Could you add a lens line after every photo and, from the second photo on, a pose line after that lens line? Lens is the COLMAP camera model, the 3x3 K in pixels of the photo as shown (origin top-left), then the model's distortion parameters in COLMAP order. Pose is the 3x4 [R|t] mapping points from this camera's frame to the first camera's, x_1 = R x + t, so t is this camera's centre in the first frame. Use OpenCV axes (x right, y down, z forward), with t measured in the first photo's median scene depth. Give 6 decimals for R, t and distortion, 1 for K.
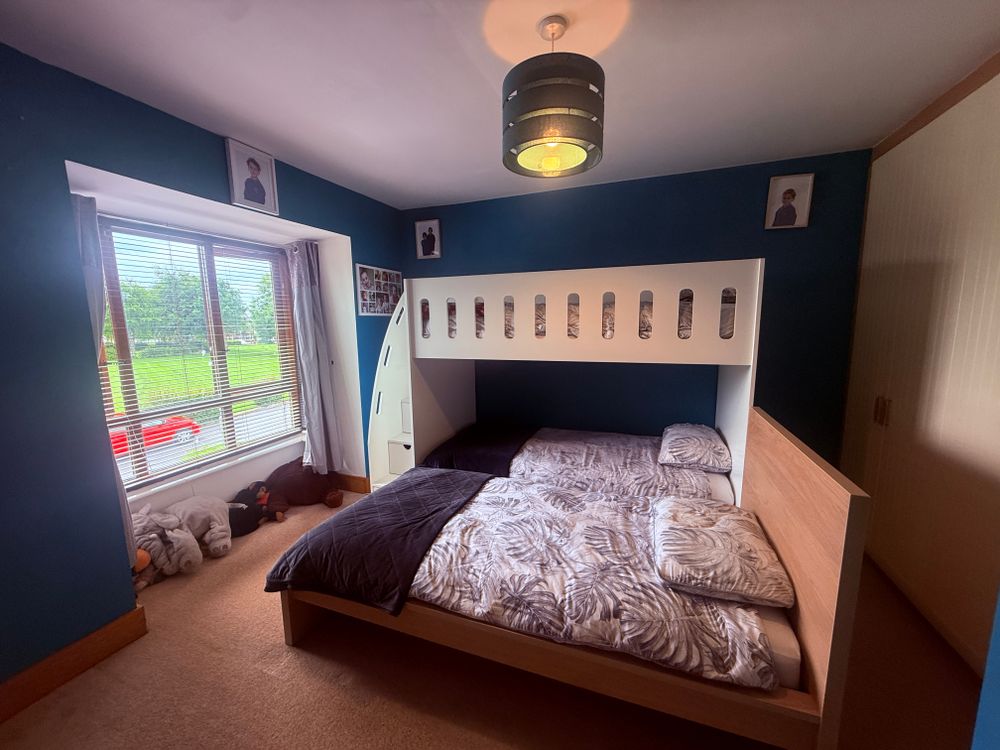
lens RADIAL K [[400.2, 0, 495.9], [0, 400.2, 375.6], [0, 0, 1]] dist [0.001631, -0.000231]
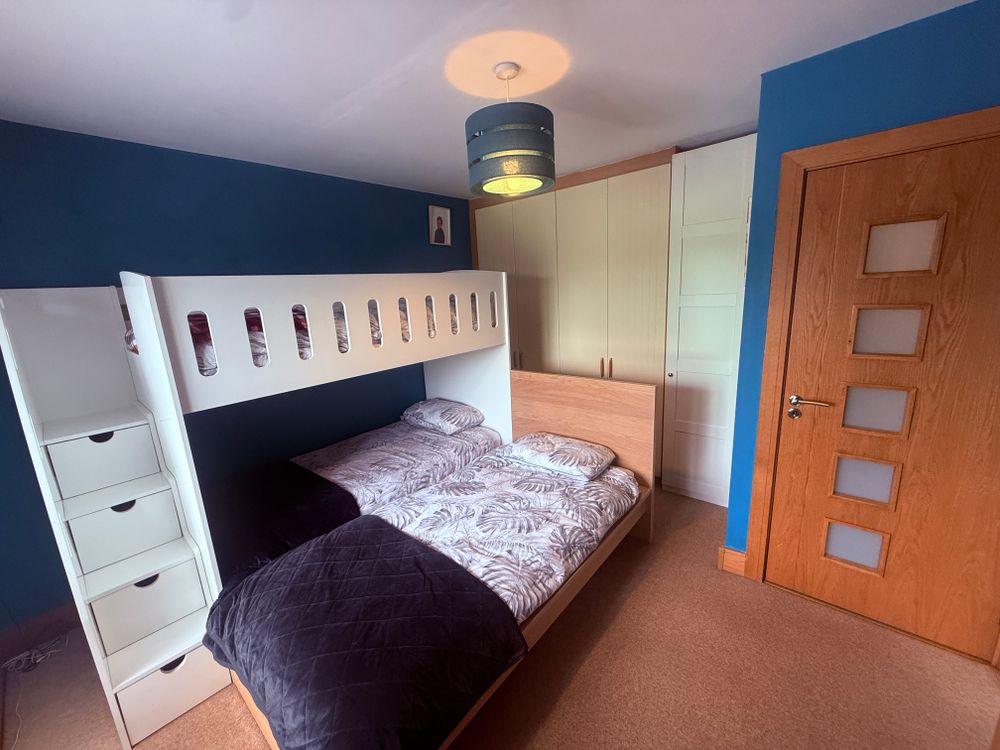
lens RADIAL K [[400.2, 0, 496.1], [0, 400.2, 377.6], [0, 0, 1]] dist [0.001631, -0.000231]
pose [[0.336099, -0.208739, 0.918404, -0.694614], [0.179368, 0.971469, 0.155159, -0.126193], [-0.924589, 0.112583, 0.363951, 0.452443]]
